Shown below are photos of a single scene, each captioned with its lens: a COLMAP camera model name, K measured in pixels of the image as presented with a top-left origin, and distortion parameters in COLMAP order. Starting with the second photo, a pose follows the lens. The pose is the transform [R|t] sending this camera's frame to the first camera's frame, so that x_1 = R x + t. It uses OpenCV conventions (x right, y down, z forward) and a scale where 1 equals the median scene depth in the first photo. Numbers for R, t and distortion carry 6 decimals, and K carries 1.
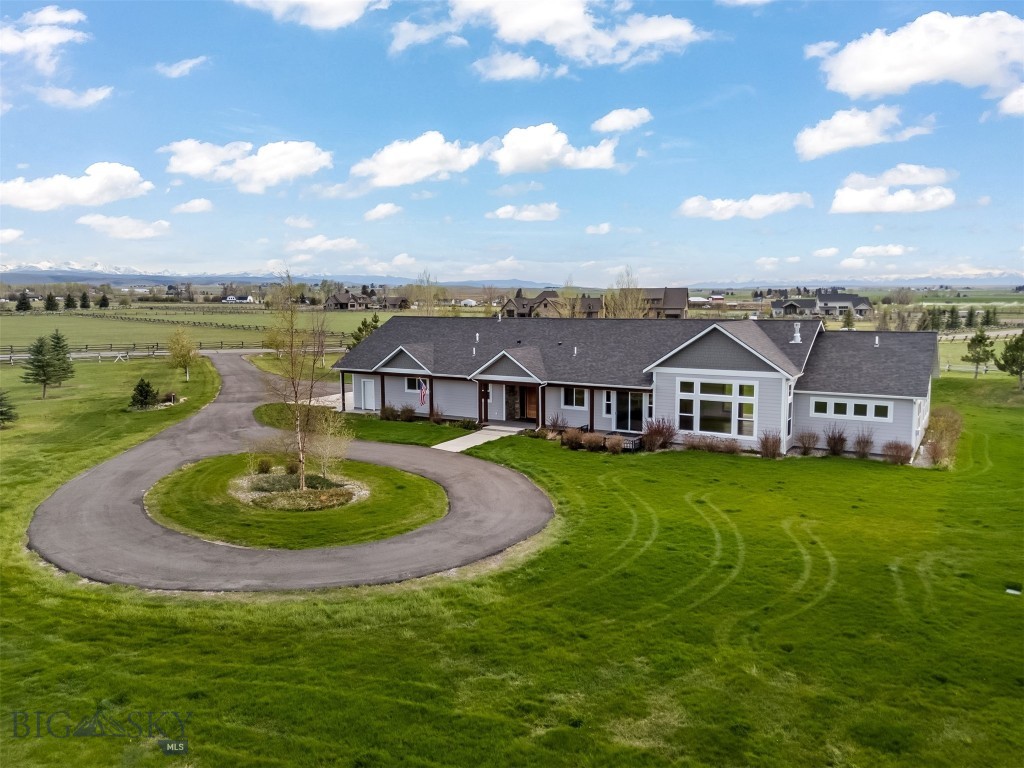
lens RADIAL K [[756.9, 0, 511.8], [0, 756.9, 386.0], [0, 0, 1]] dist [0.085031, -0.078712]
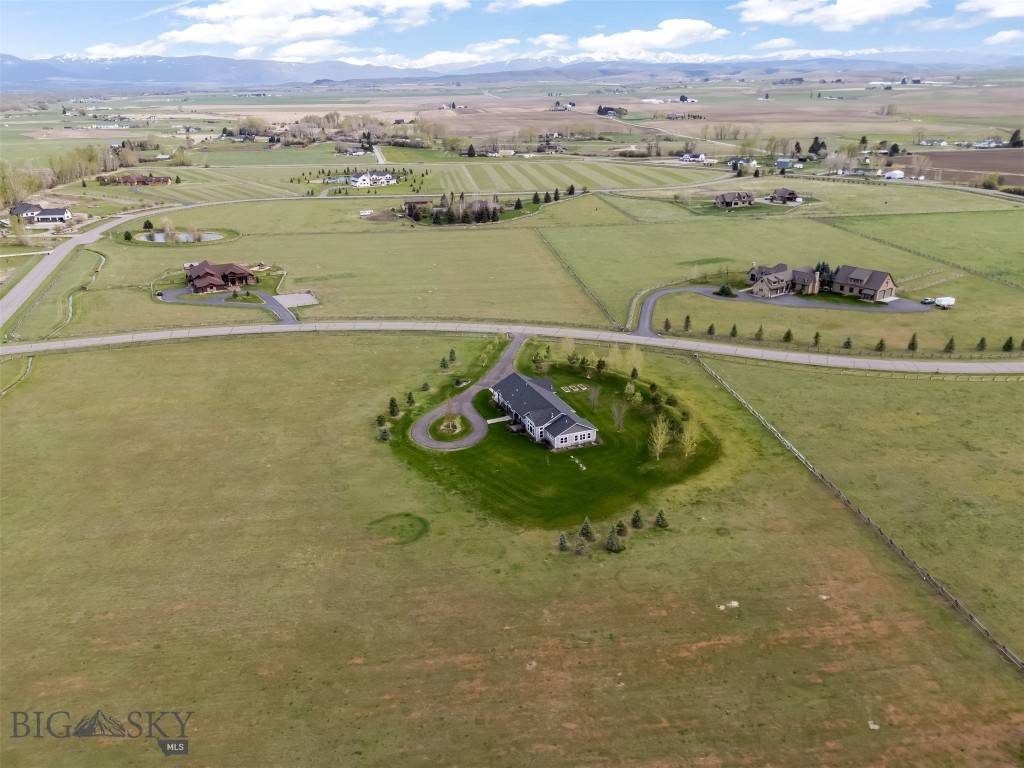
lens RADIAL K [[756.9, 0, 511.8], [0, 756.9, 386.0], [0, 0, 1]] dist [0.085031, -0.078712]
pose [[0.799940, 0.210160, -0.562076, 0.336752], [-0.057310, 0.959142, 0.277061, -0.185000], [0.597338, -0.189419, 0.779300, -0.325357]]
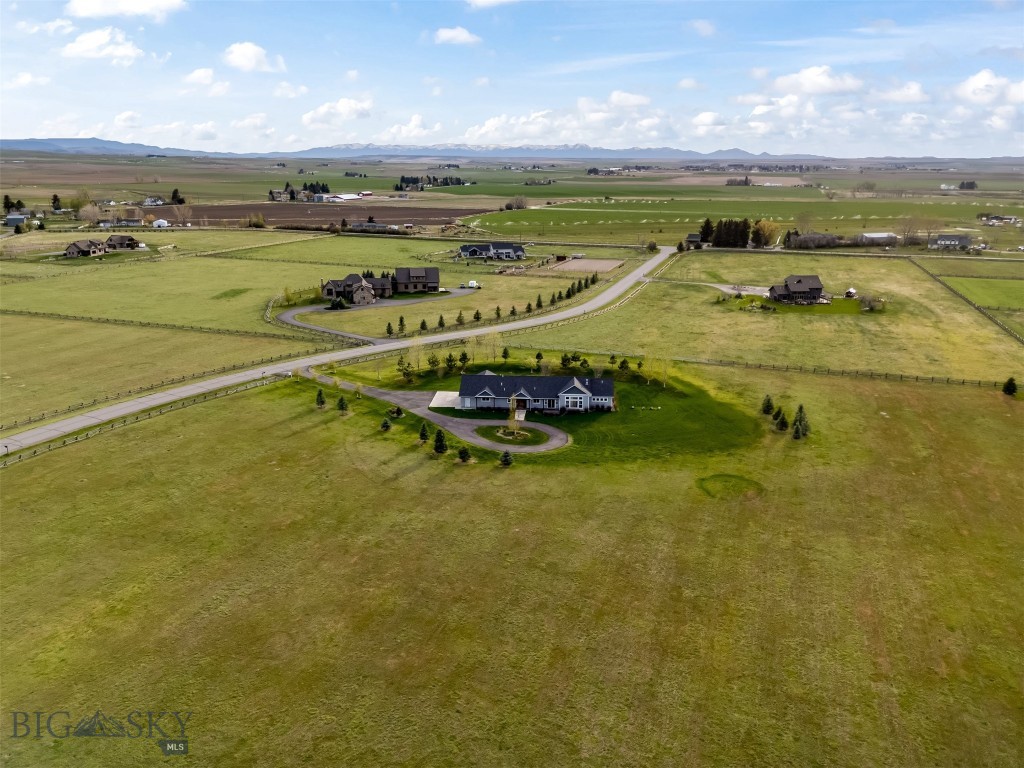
lens RADIAL K [[756.9, 0, 511.8], [0, 756.9, 386.0], [0, 0, 1]] dist [0.085031, -0.078712]
pose [[0.886529, -0.124965, 0.445477, -0.249189], [0.049134, 0.982818, 0.177918, -0.107603], [-0.460056, -0.135841, 0.877437, -0.333713]]
